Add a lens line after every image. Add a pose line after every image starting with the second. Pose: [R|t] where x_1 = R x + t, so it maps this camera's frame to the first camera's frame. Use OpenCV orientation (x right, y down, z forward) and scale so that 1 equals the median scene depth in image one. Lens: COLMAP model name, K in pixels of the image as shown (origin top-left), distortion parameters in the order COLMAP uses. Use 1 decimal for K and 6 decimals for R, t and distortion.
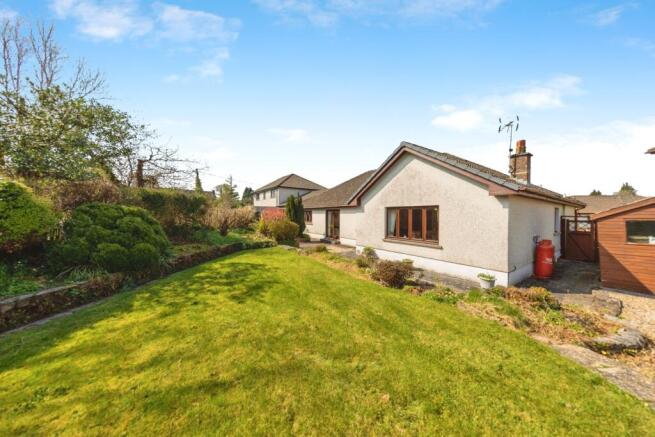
lens RADIAL K [[204.8, 0, 327.5], [0, 204.8, 218.5], [0, 0, 1]] dist [0.000964, 0.000140]
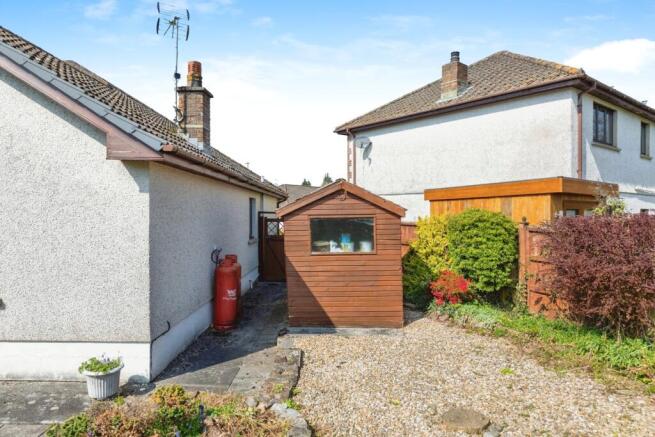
lens RADIAL K [[453.5, 0, 327.5], [0, 453.5, 218.5], [0, 0, 1]] dist [-0.001275, -0.000401]
pose [[0.561035, -0.010478, 0.827726, 0.230579], [0.008967, 0.999938, 0.006580, 0.001572], [-0.827744, 0.003730, 0.561094, 0.118834]]
